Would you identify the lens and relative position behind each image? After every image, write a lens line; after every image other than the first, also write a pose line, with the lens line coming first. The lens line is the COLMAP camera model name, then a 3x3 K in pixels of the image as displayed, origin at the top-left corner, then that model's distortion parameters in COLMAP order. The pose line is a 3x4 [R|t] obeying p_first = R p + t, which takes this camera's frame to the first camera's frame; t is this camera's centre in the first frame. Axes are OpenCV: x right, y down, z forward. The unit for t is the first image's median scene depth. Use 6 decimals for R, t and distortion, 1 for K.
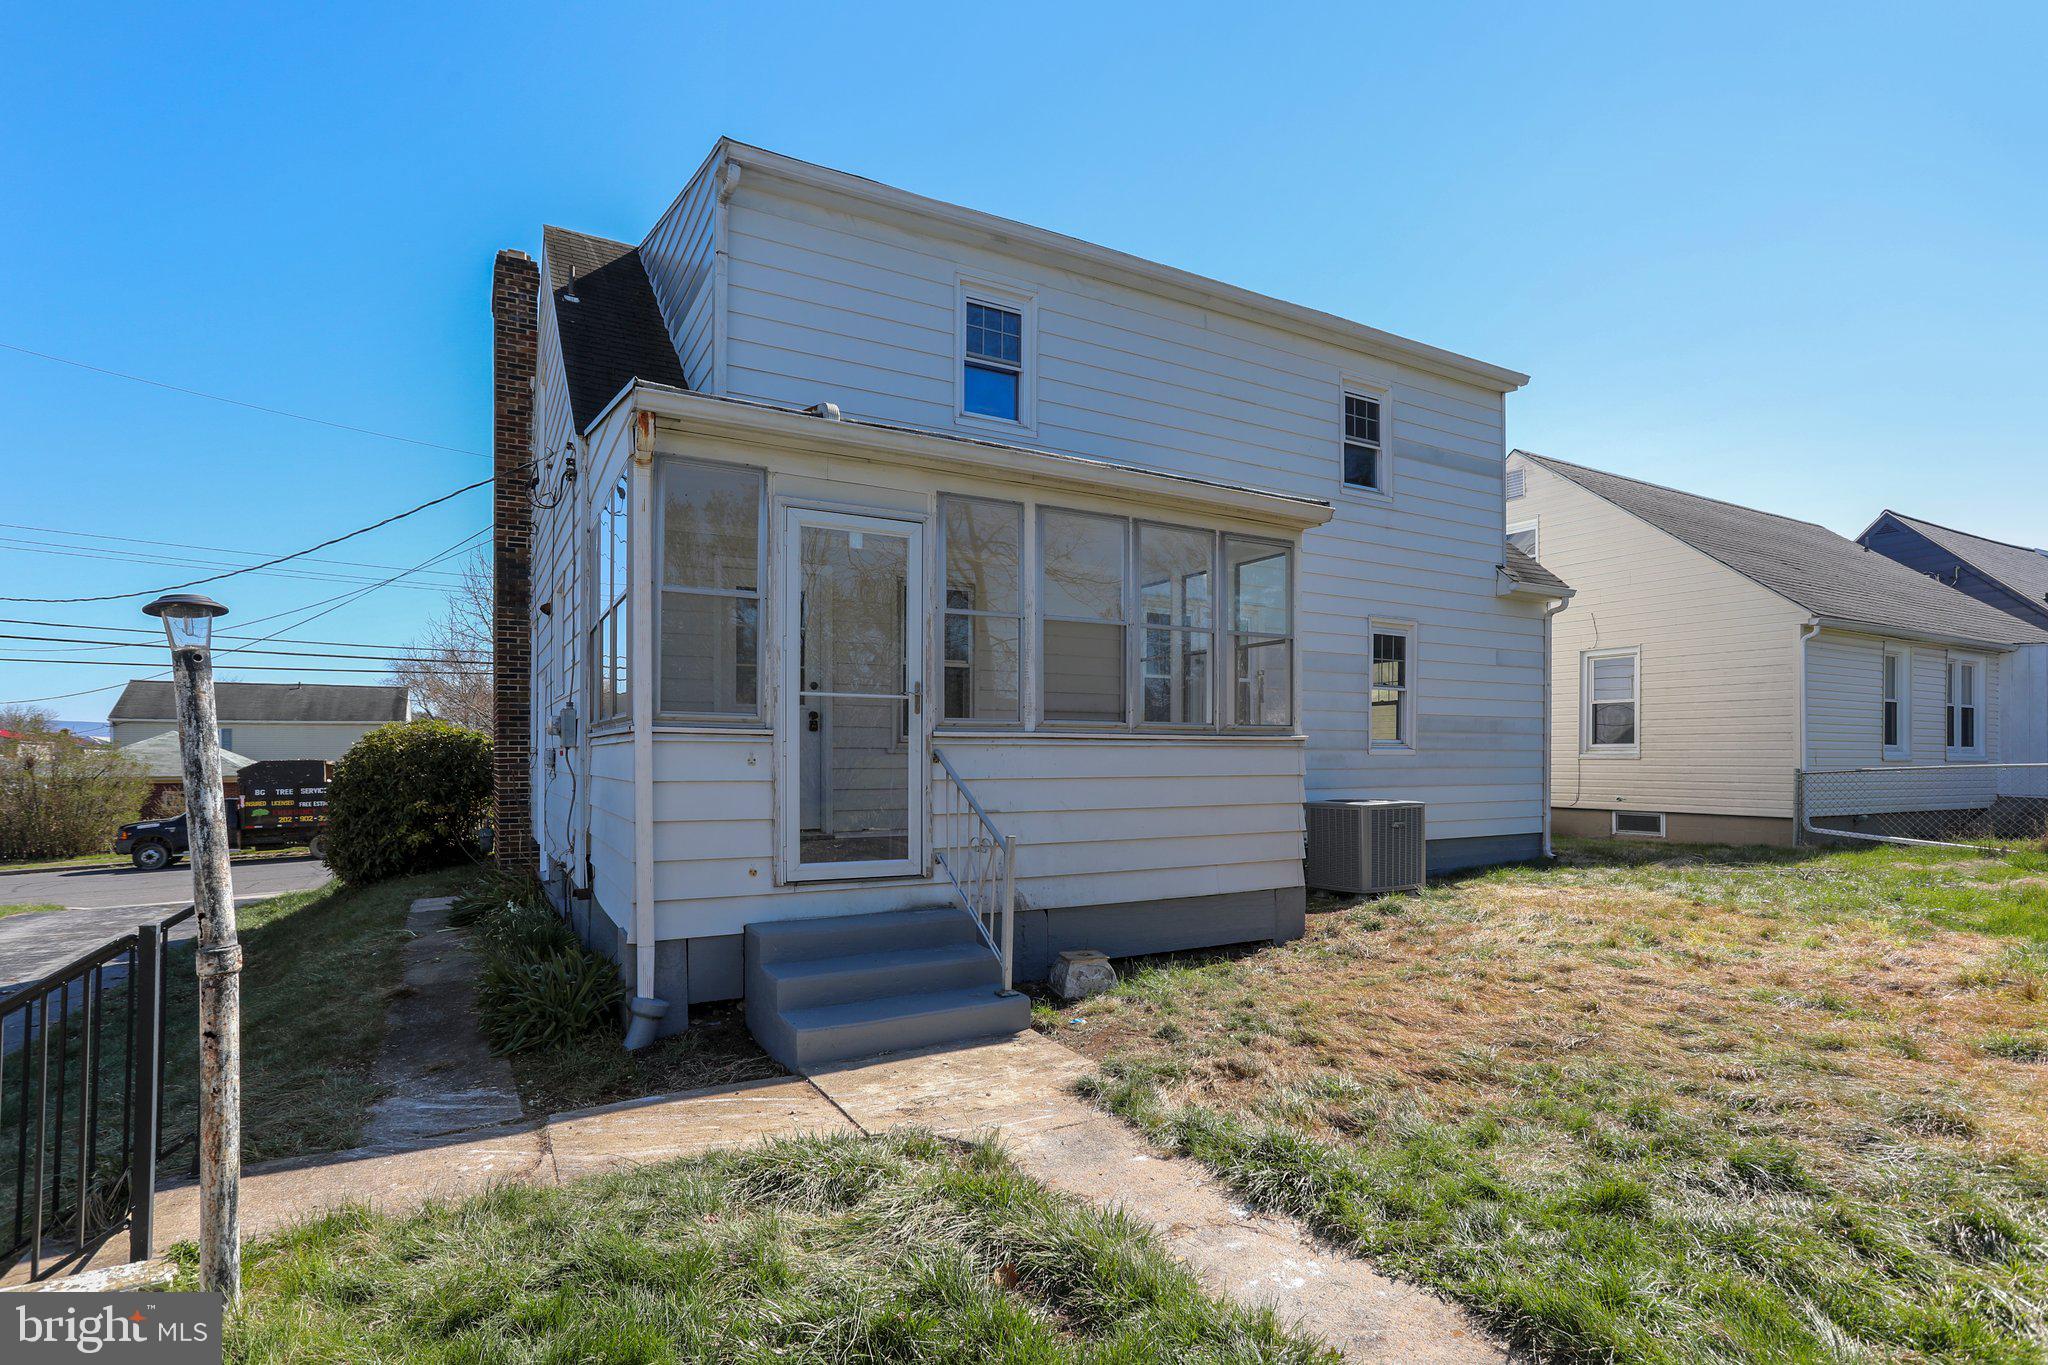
lens RADIAL K [[997.3, 0, 1038.1], [0, 997.3, 771.4], [0, 0, 1]] dist [-0.032900, 0.014860]
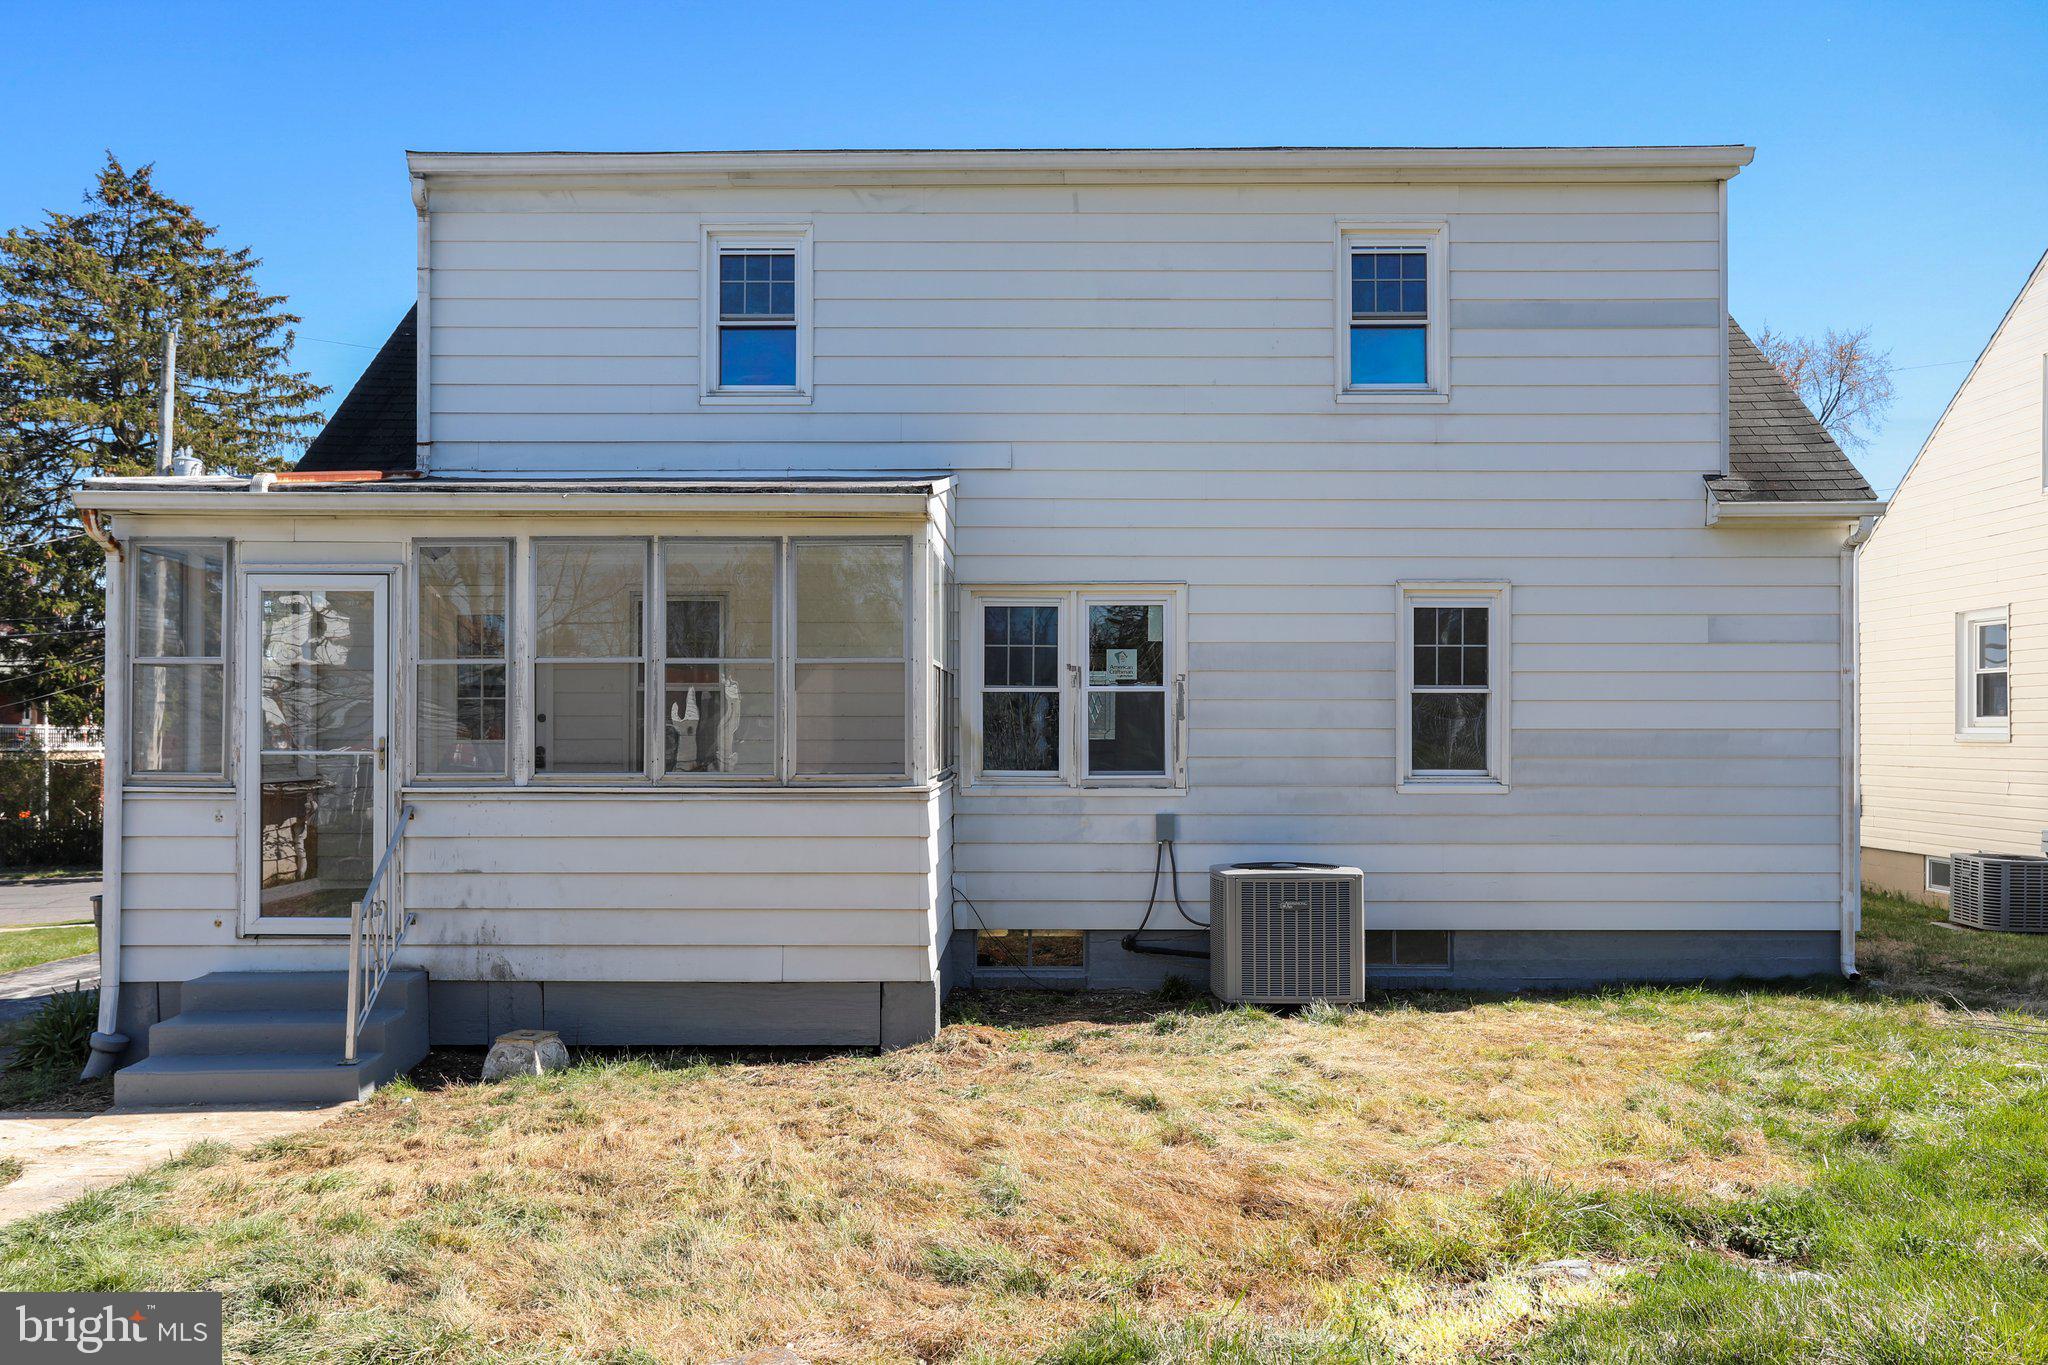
lens RADIAL K [[1565.7, 0, 1046.7], [0, 1565.7, 719.4], [0, 0, 1]] dist [-0.002197, 0.014783]
pose [[0.870309, -0.004707, -0.492484, 1.001529], [-0.007311, 0.999721, -0.022474, -0.064449], [0.492452, 0.023159, 0.870031, -0.011738]]
